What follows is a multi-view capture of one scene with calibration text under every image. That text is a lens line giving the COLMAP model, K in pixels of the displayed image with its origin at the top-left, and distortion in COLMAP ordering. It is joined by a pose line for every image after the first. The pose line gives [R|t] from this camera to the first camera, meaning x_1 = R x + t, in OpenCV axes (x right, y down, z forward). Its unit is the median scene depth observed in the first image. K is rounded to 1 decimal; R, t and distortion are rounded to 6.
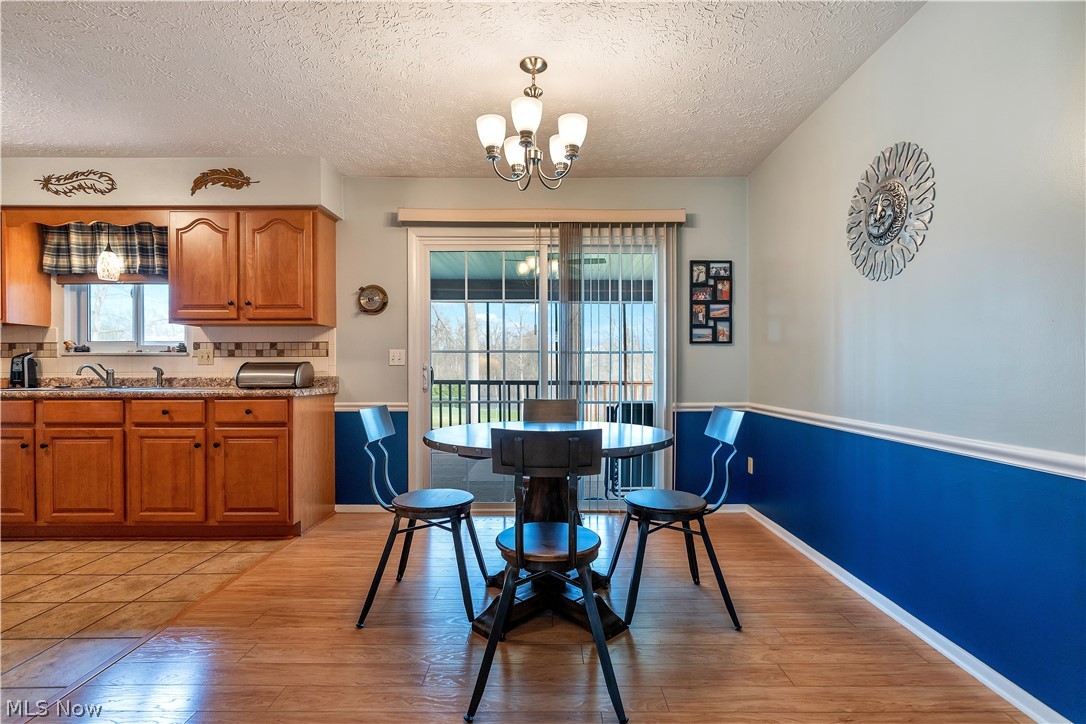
lens RADIAL K [[494.4, 0, 541.0], [0, 494.4, 372.3], [0, 0, 1]] dist [-0.005752, 0.001699]
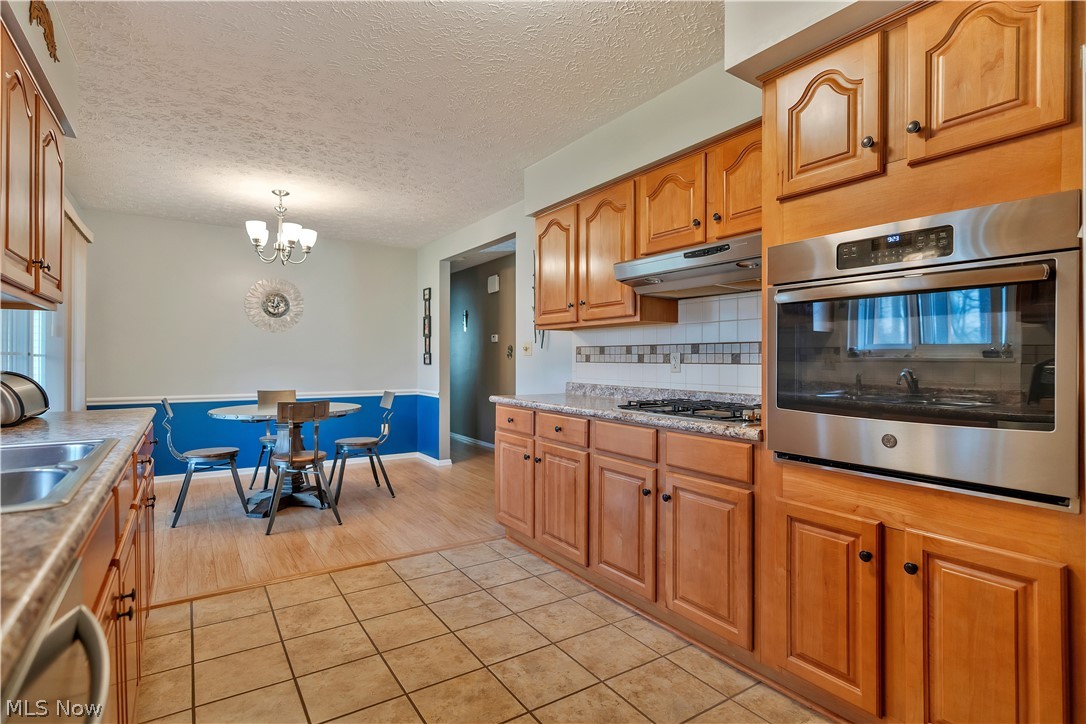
lens RADIAL K [[535.5, 0, 541.0], [0, 535.5, 362.8], [0, 0, 1]] dist [-0.005164, 0.000577]
pose [[-0.549860, -0.005500, 0.835239, -1.366768], [0.000426, 0.999976, 0.006865, -0.035355], [-0.835257, 0.004131, -0.549845, 0.852103]]
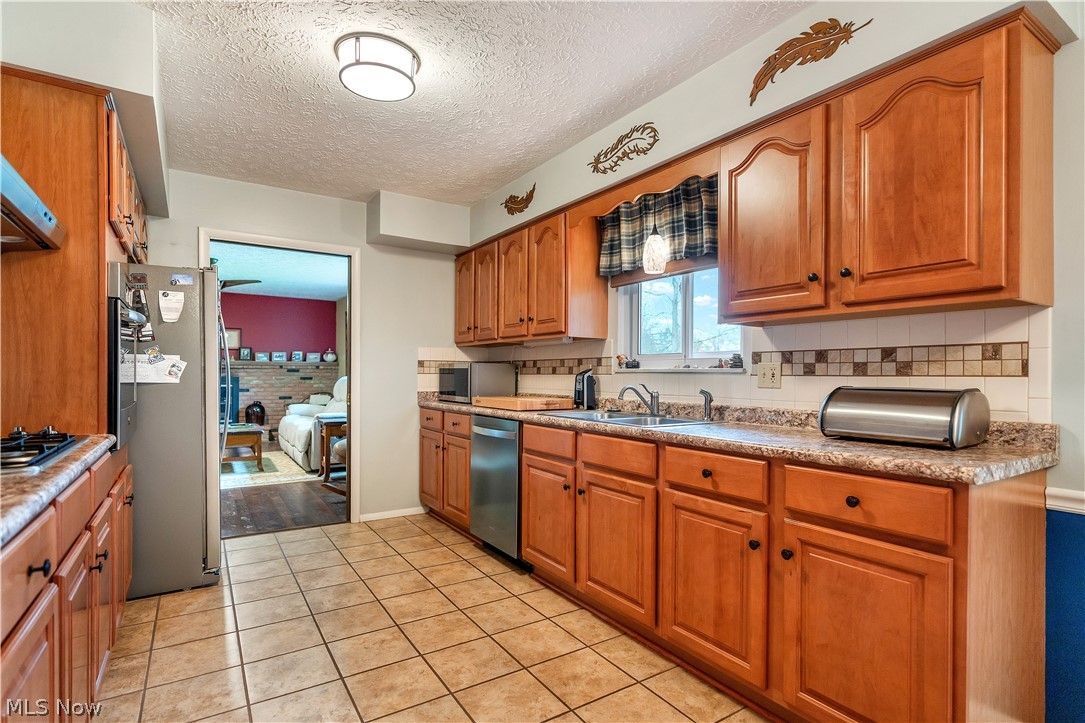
lens RADIAL K [[535.0, 0, 544.3], [0, 535.0, 374.1], [0, 0, 1]] dist [-0.005164, 0.000577]
pose [[0.547033, 0.004947, -0.837097, -0.295832], [-0.011800, 0.999929, -0.001802, -0.030423], [0.837028, 0.010863, 0.547052, 0.430203]]
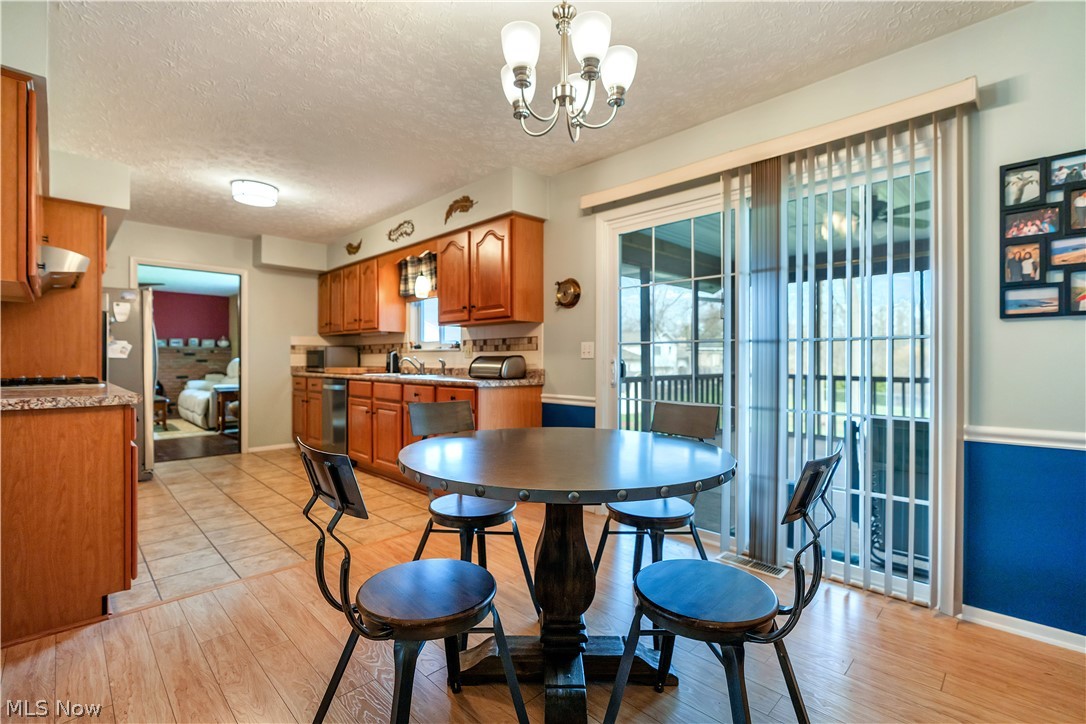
lens RADIAL K [[494.4, 0, 545.2], [0, 494.4, 356.9], [0, 0, 1]] dist [-0.005752, 0.001699]
pose [[0.702333, -0.001782, -0.711847, 0.365197], [-0.005836, 0.999949, -0.008261, -0.009480], [0.711825, 0.009956, 0.702286, 0.284943]]
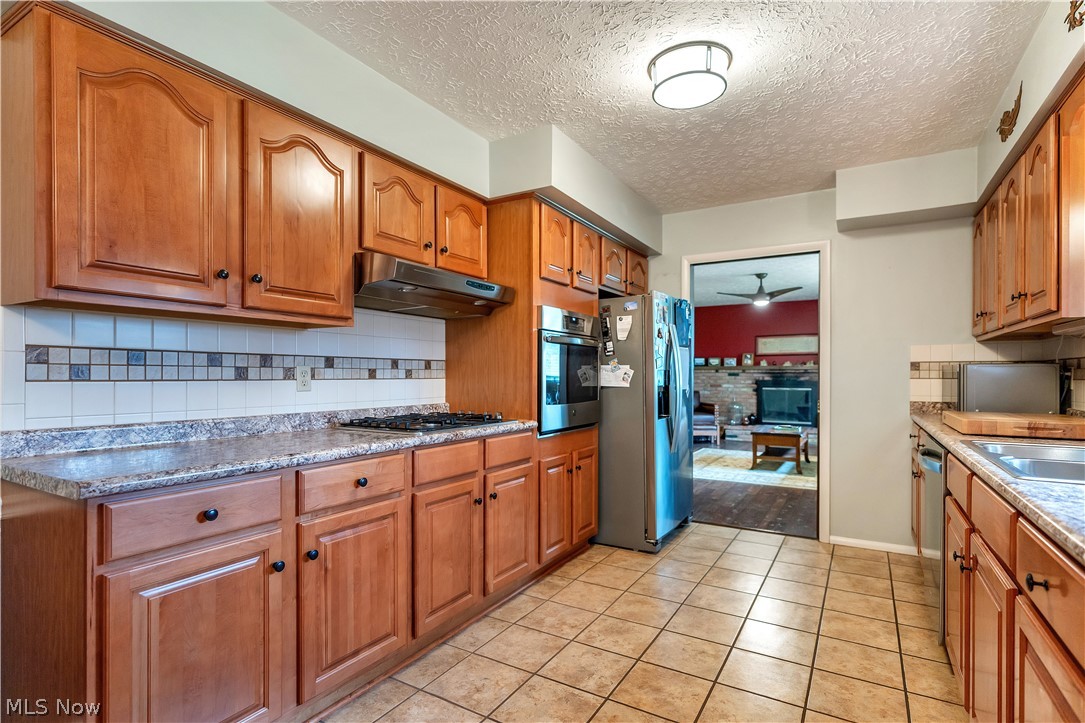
lens RADIAL K [[535.0, 0, 542.6], [0, 535.0, 375.8], [0, 0, 1]] dist [-0.005164, 0.000577]
pose [[-0.516345, 0.002922, -0.856375, -0.299312], [-0.004117, 0.999974, 0.005894, -0.038731], [0.856371, 0.006569, -0.516320, 0.808187]]
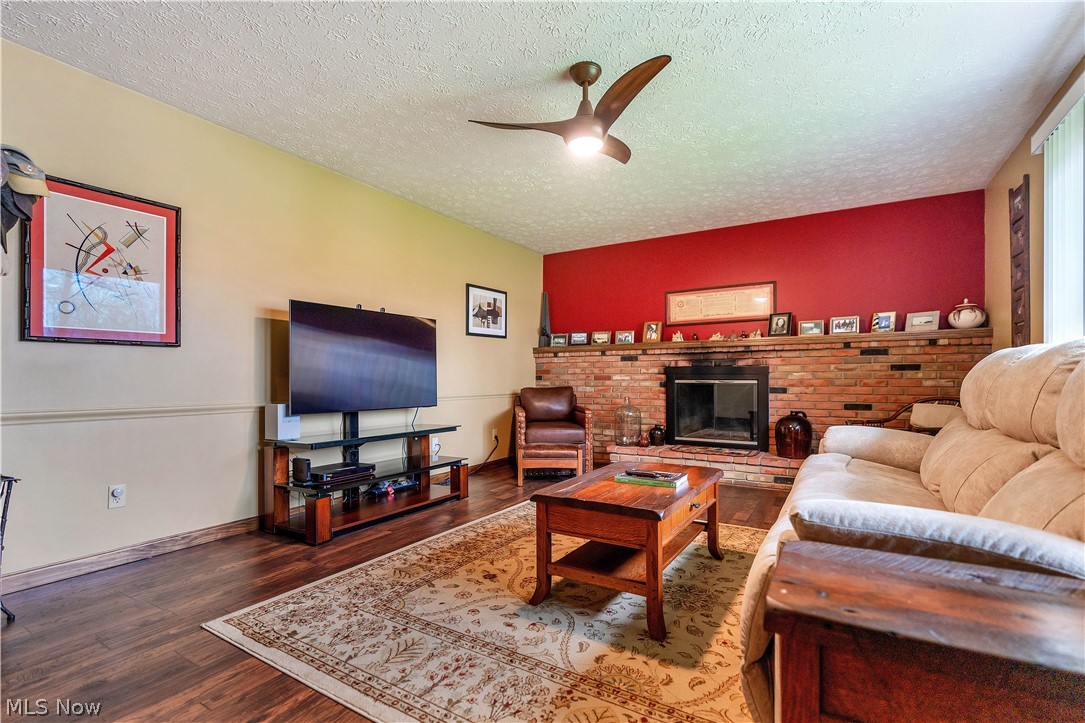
lens RADIAL K [[493.9, 0, 545.7], [0, 493.9, 379.6], [0, 0, 1]] dist [-0.005752, 0.001699]
pose [[-0.522149, 0.005256, -0.852838, -1.806653], [-0.000076, 0.999981, 0.006209, 0.023976], [0.852854, 0.003307, -0.522138, 0.792027]]
